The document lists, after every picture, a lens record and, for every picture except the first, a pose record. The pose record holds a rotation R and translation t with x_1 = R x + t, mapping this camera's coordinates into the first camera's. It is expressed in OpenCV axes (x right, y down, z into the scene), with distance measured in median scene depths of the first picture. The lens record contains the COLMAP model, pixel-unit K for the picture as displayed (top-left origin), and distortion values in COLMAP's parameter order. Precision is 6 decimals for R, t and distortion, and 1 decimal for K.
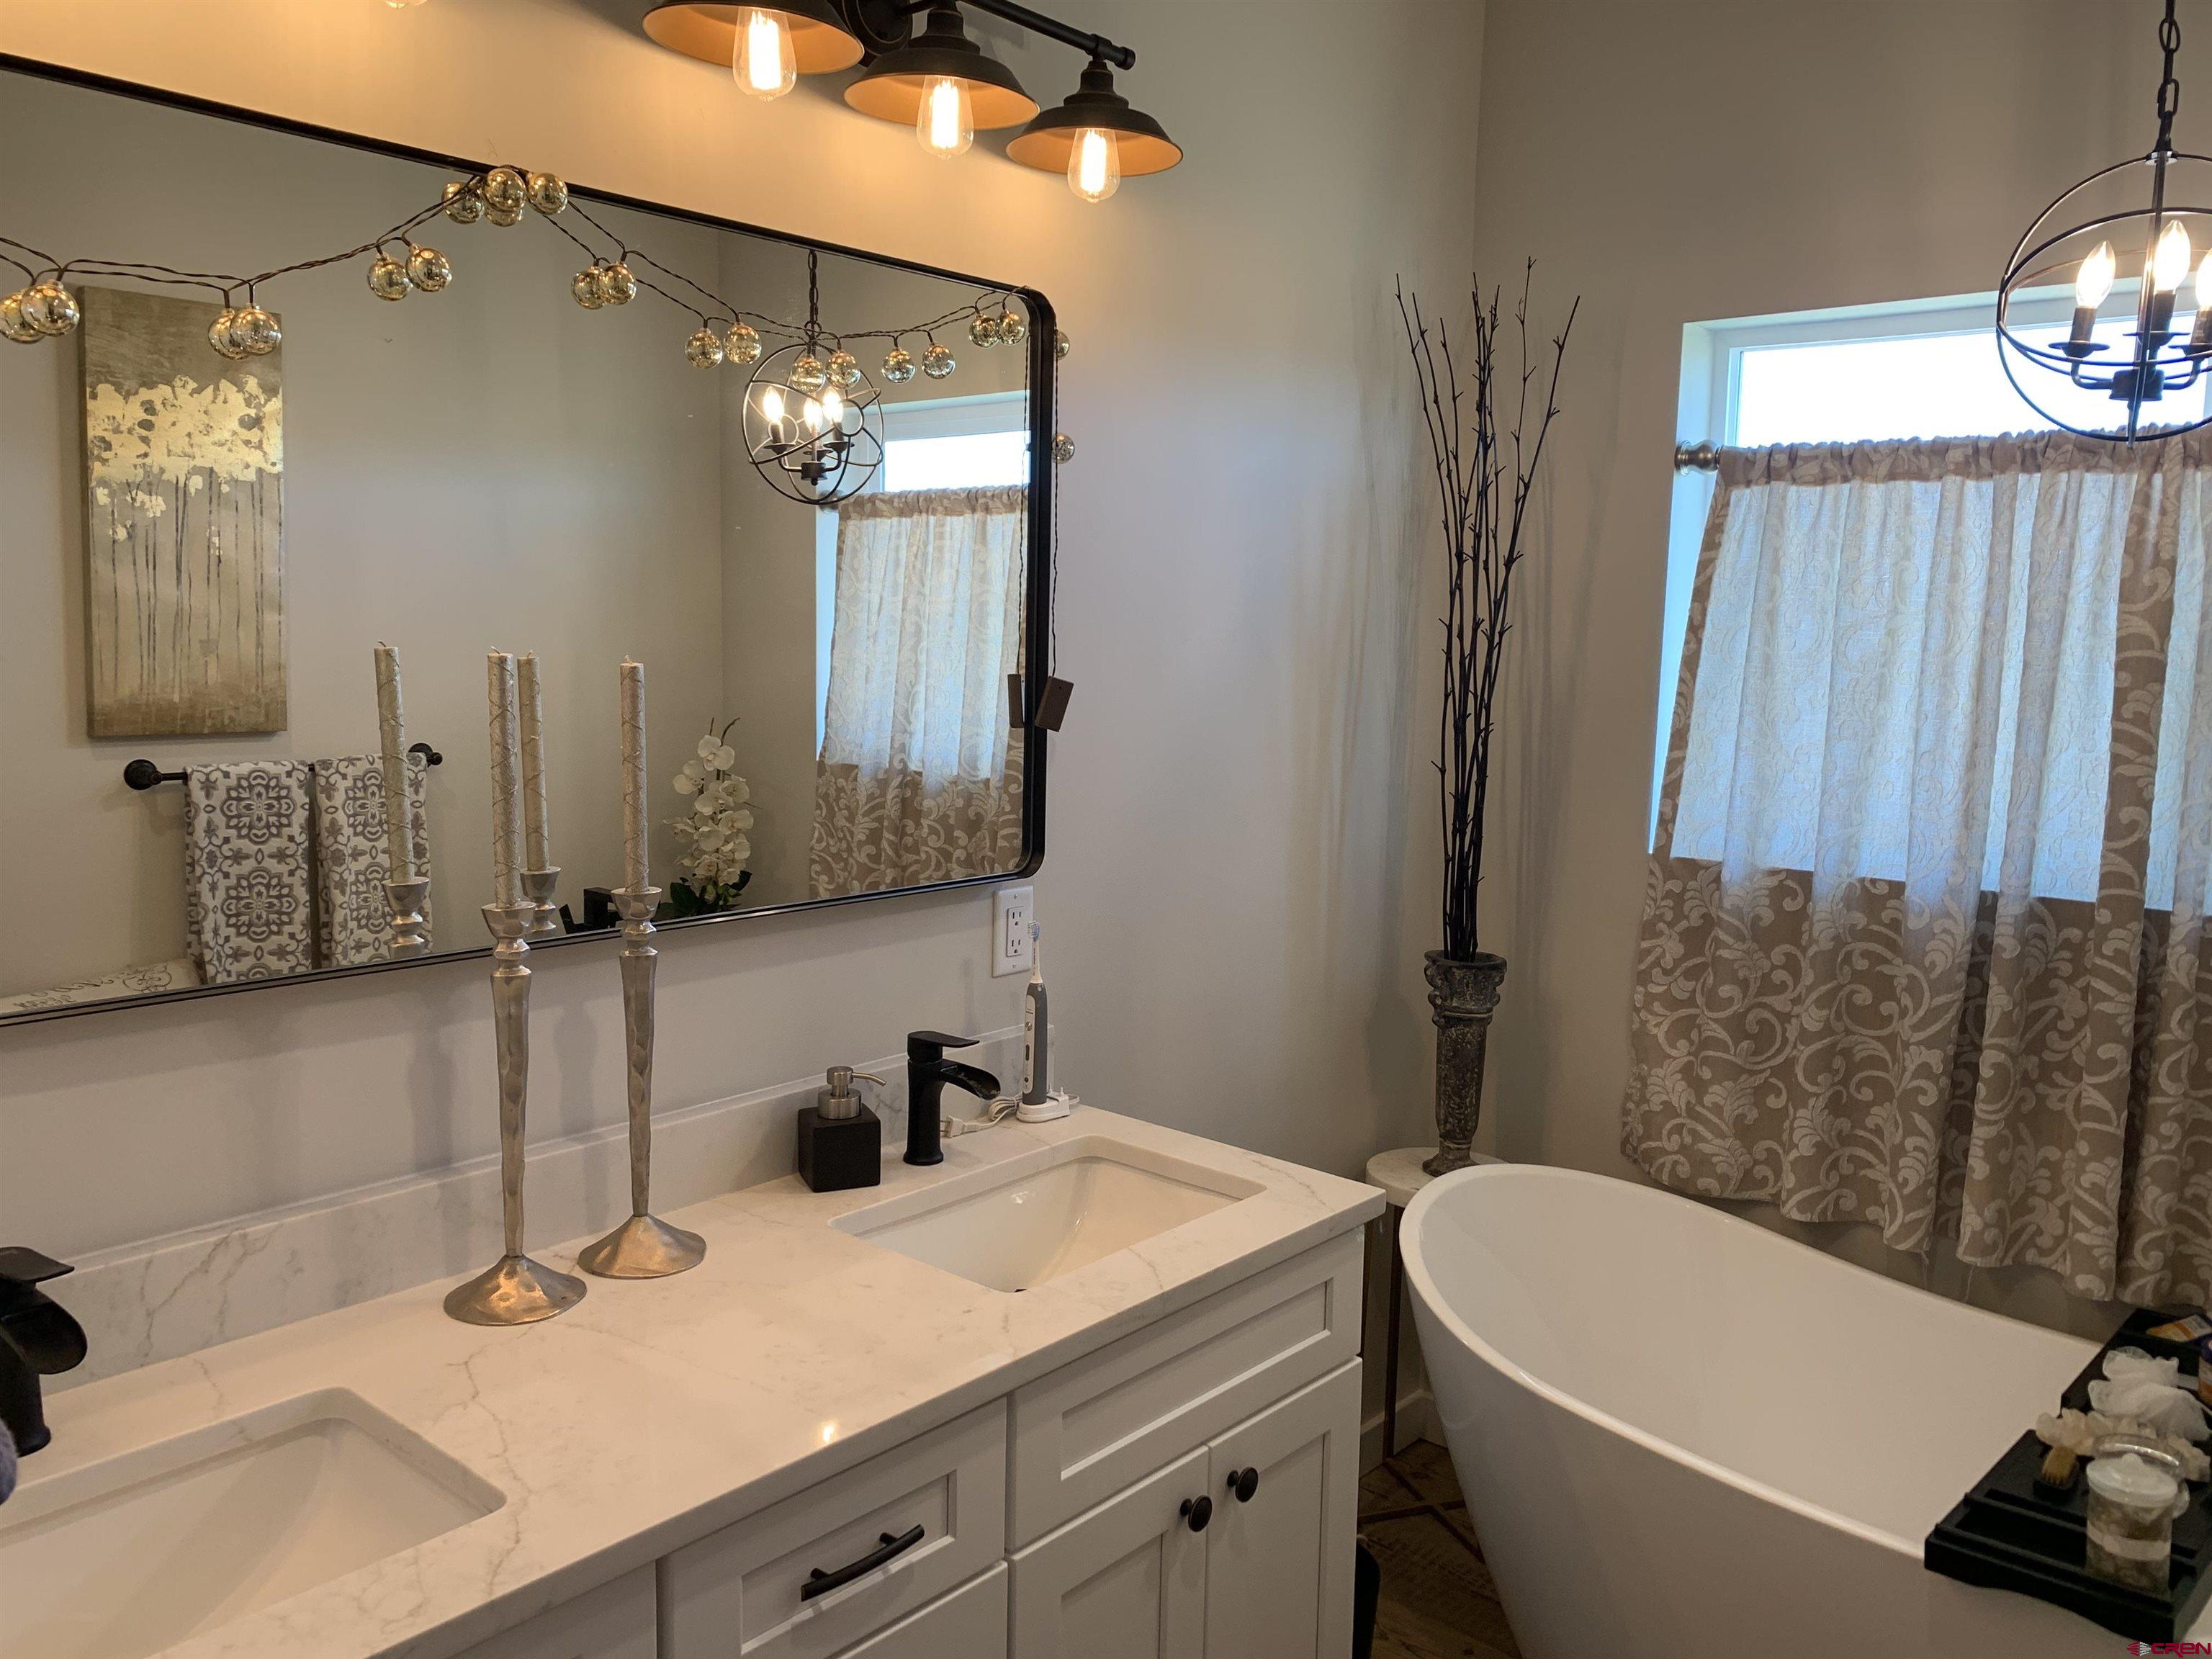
lens RADIAL K [[1671.8, 0, 1096.7], [0, 1671.8, 822.9], [0, 0, 1]] dist [0.031095, -0.038861]
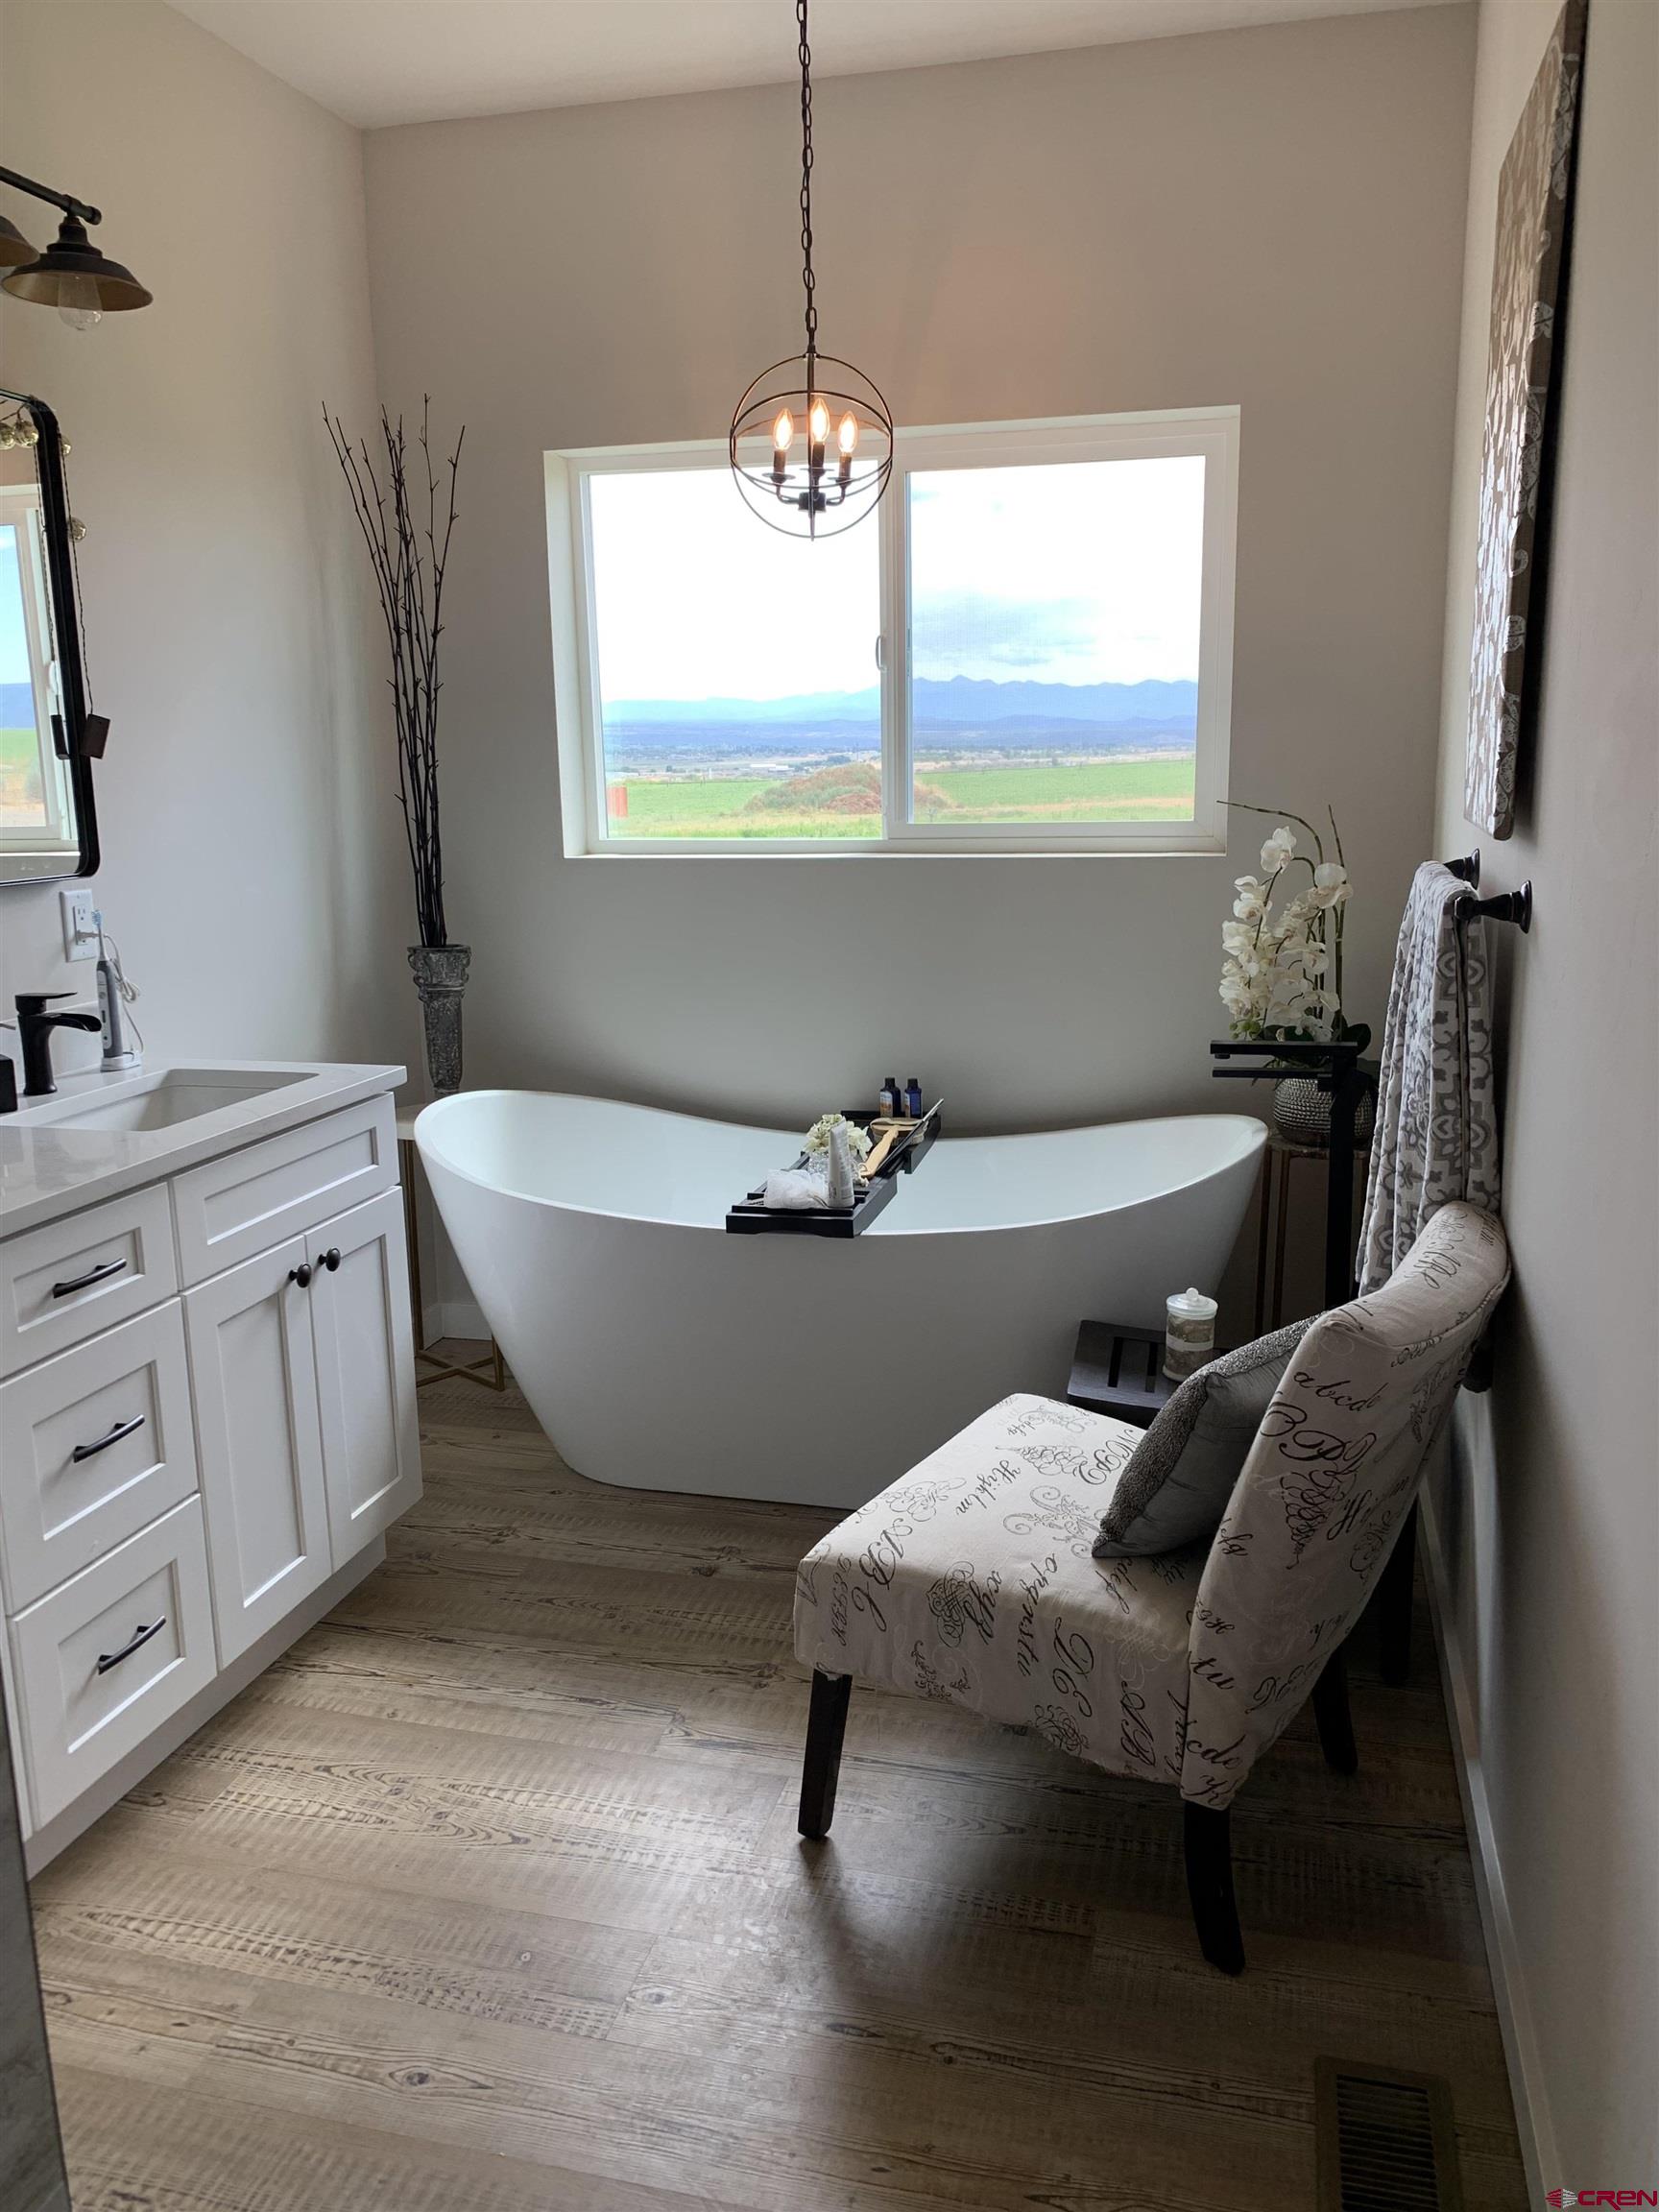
lens RADIAL K [[1671.8, 0, 829.4], [0, 1671.8, 1111.8], [0, 0, 1]] dist [0.031095, -0.038861]
pose [[0.892175, -0.127370, 0.433360, -0.101199], [0.089859, 0.990291, 0.106063, 0.109214], [-0.442662, -0.055686, 0.894958, -0.350520]]
